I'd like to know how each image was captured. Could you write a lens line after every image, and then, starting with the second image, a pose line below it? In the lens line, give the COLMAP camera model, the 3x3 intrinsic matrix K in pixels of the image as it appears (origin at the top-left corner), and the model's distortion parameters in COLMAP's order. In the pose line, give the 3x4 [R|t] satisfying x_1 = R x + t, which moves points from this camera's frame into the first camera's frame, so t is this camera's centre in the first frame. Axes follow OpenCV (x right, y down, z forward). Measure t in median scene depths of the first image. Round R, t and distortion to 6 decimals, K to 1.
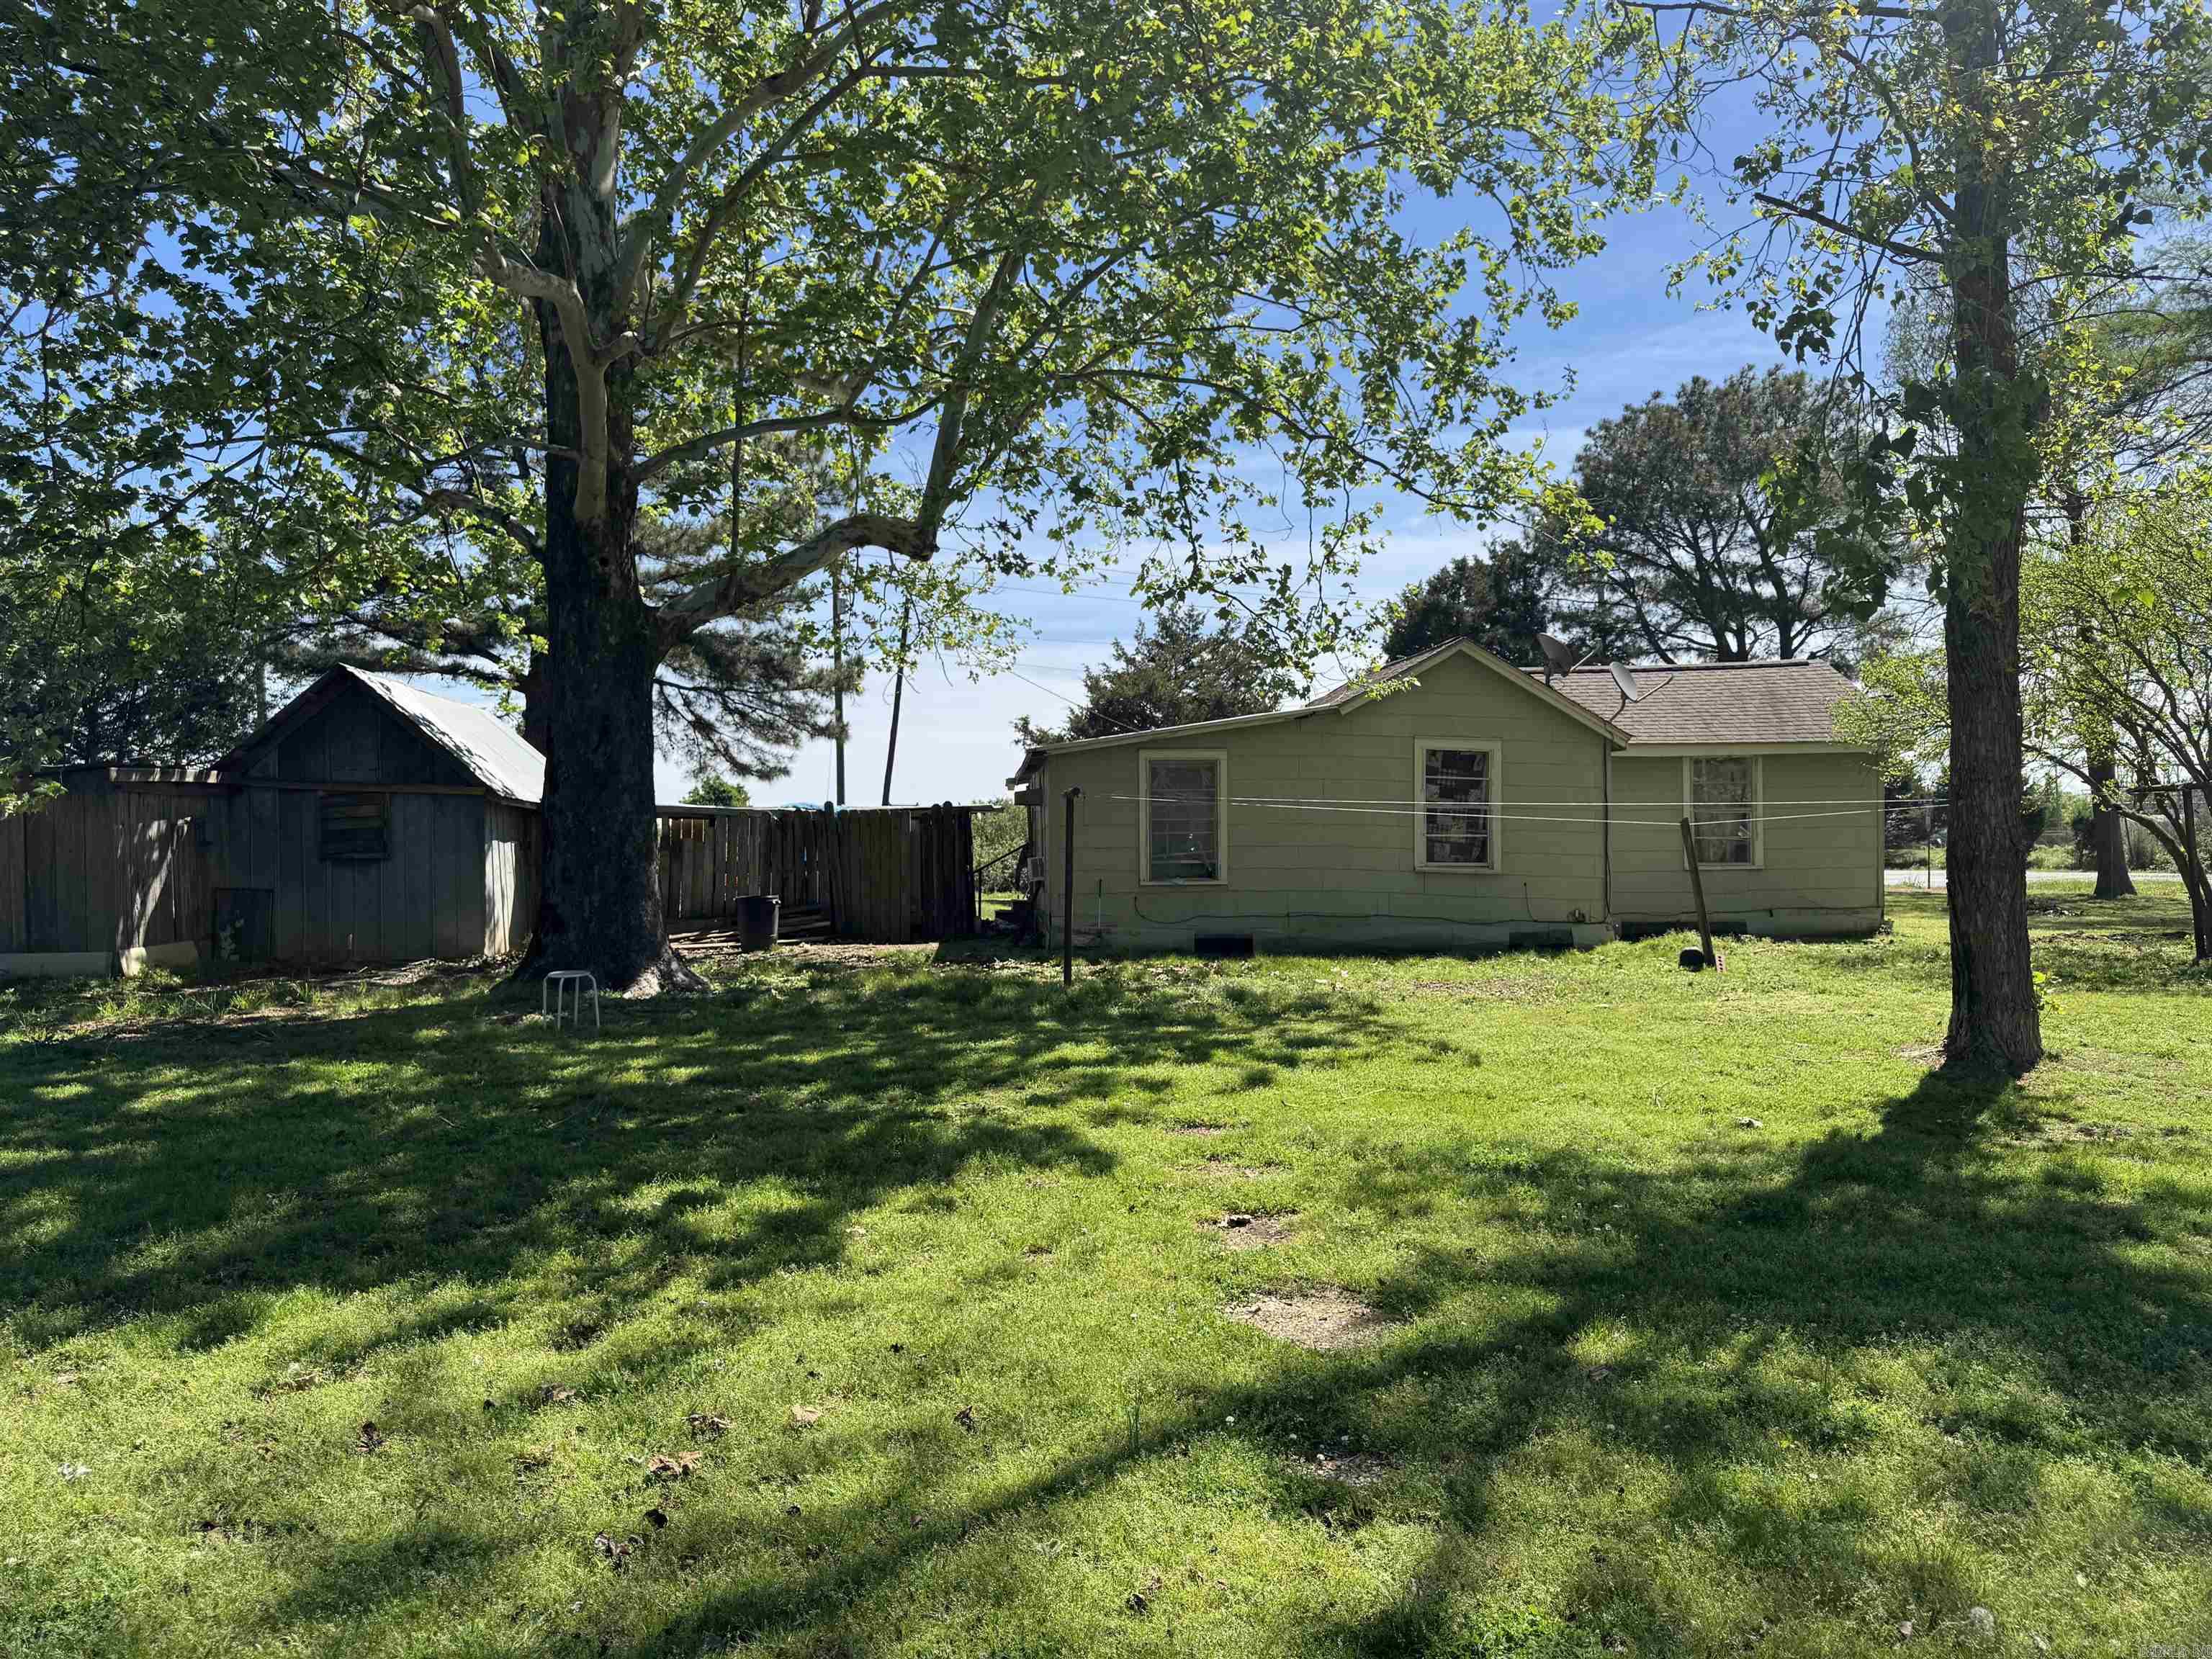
lens RADIAL K [[1547.2, 0, 1106.2], [0, 1547.2, 830.2], [0, 0, 1]] dist [0.012760, 0.001894]
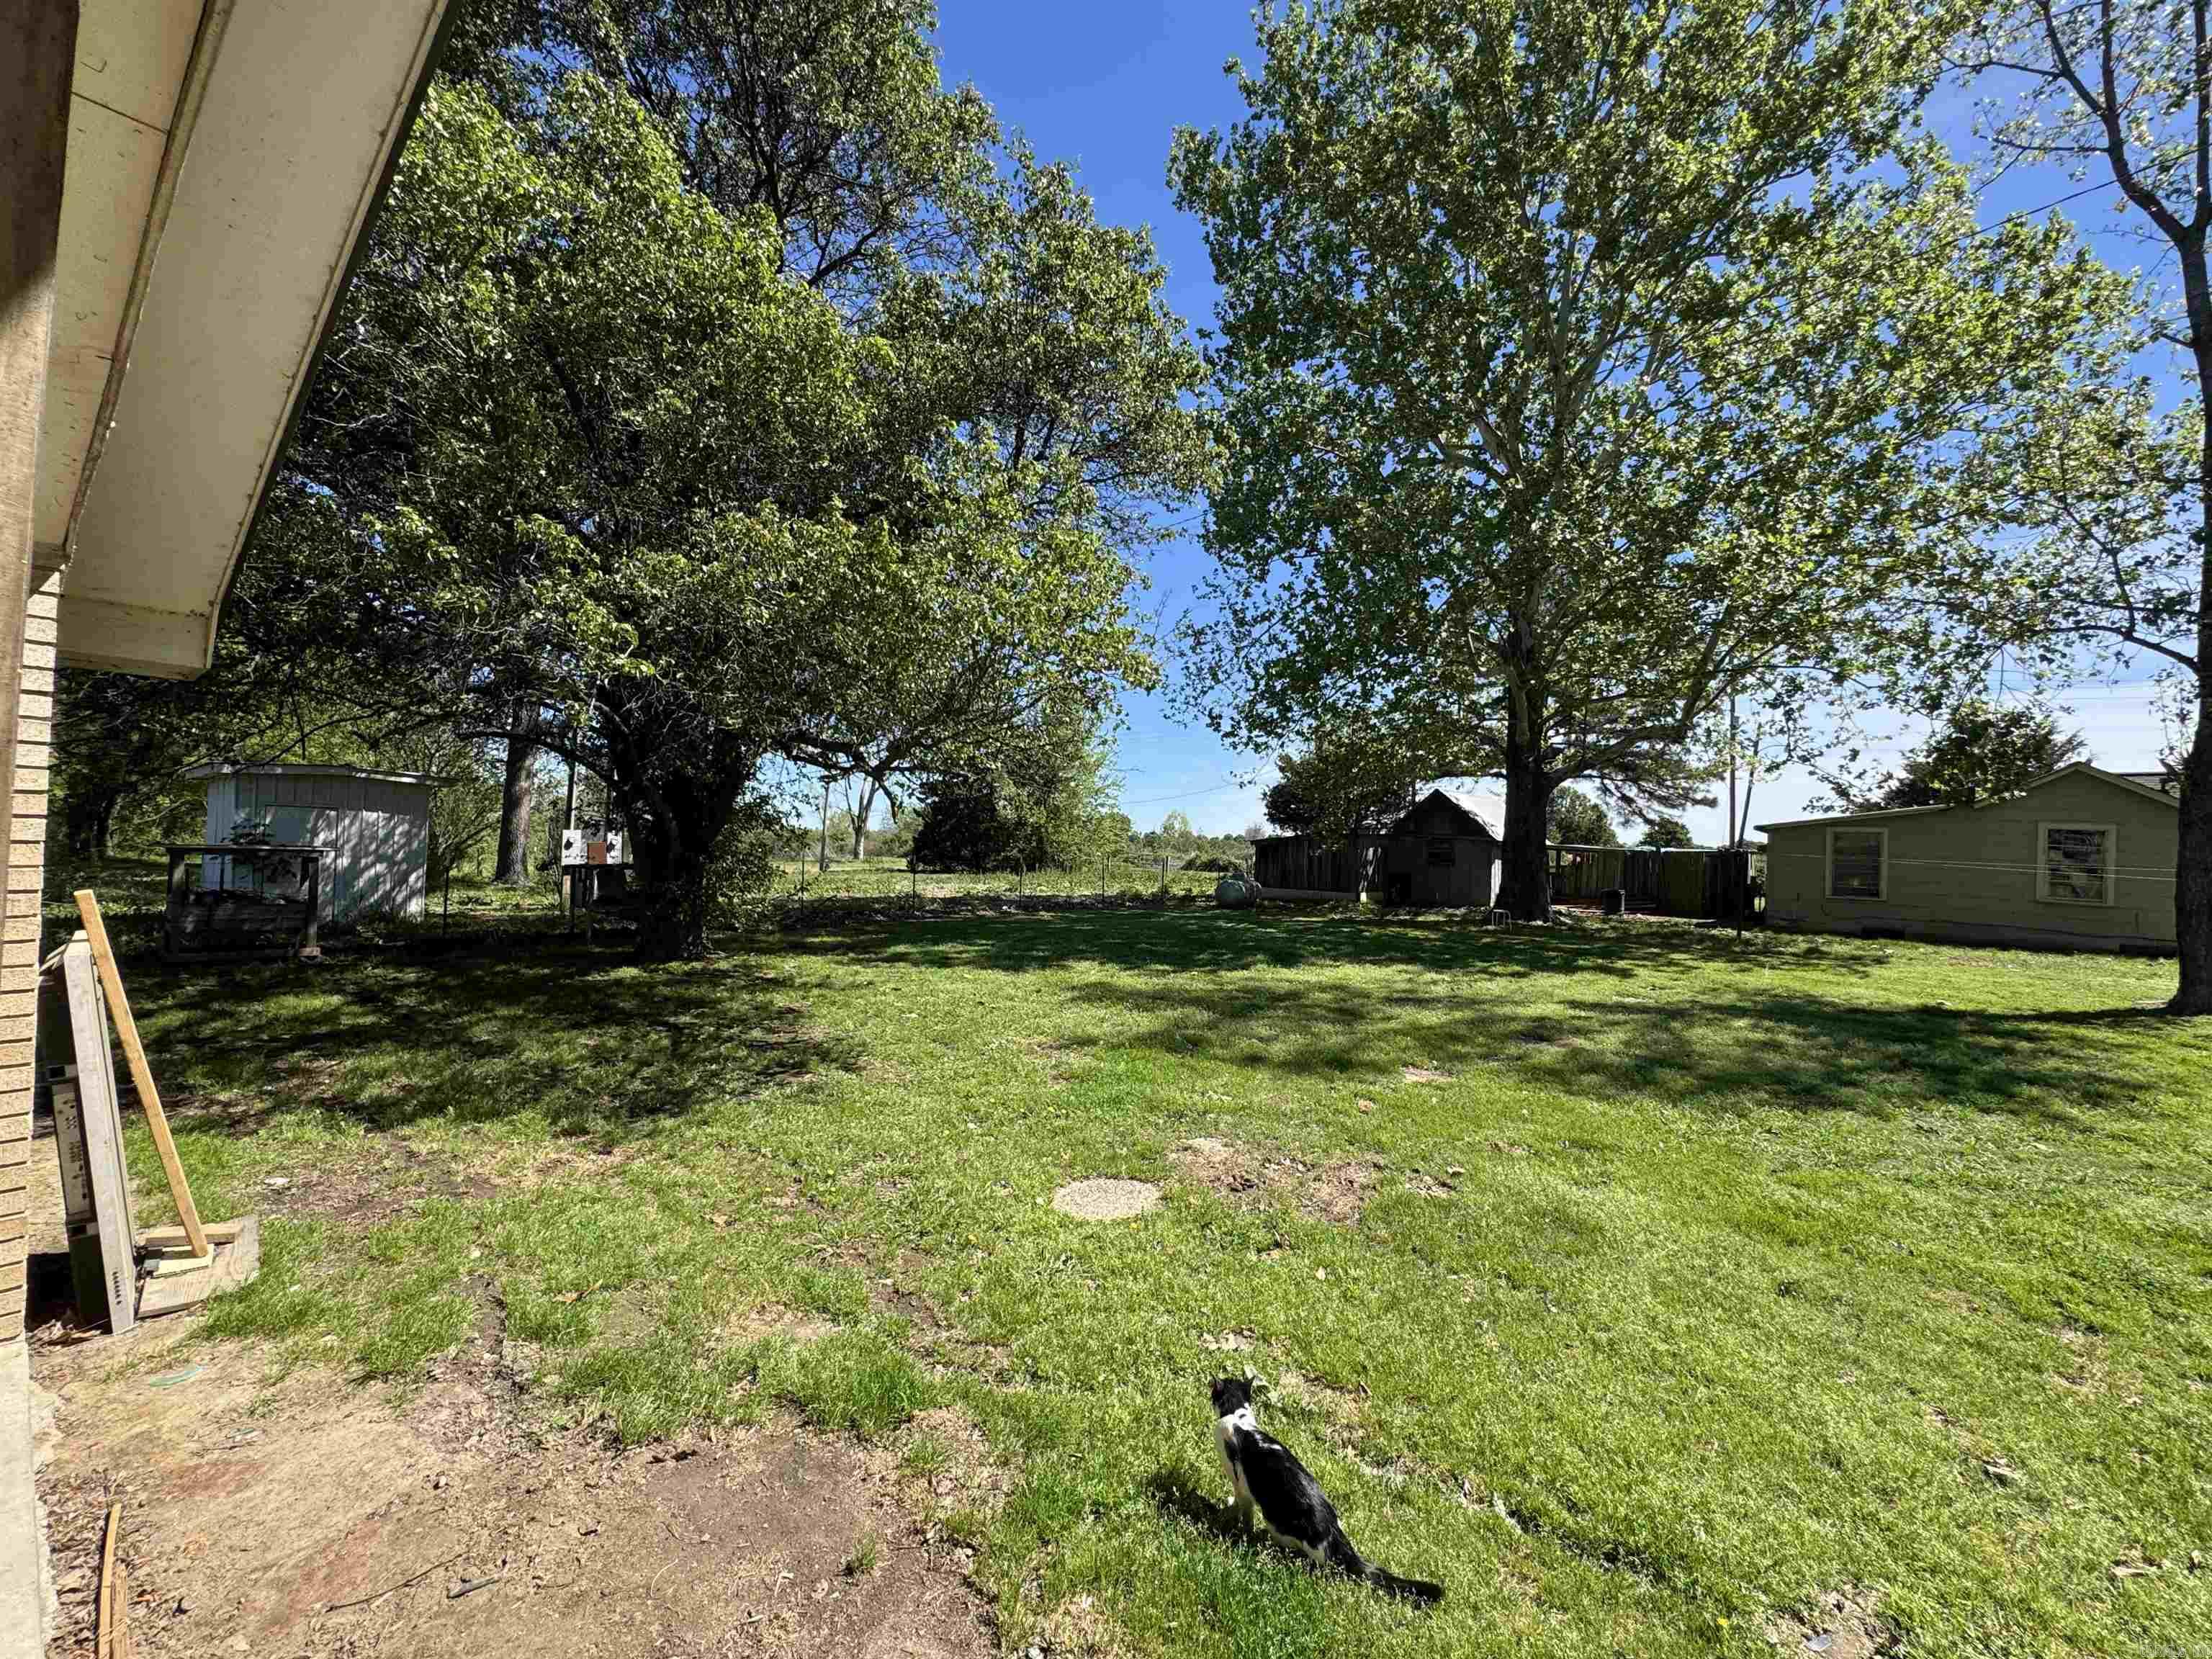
lens RADIAL K [[887.4, 0, 1105.8], [0, 887.4, 826.3], [0, 0, 1]] dist [-0.004669, 0.000220]
pose [[0.669775, 0.011740, -0.742471, 0.118888], [-0.024148, 0.999691, -0.005977, -0.012500], [0.742171, 0.021933, 0.669851, -0.201973]]
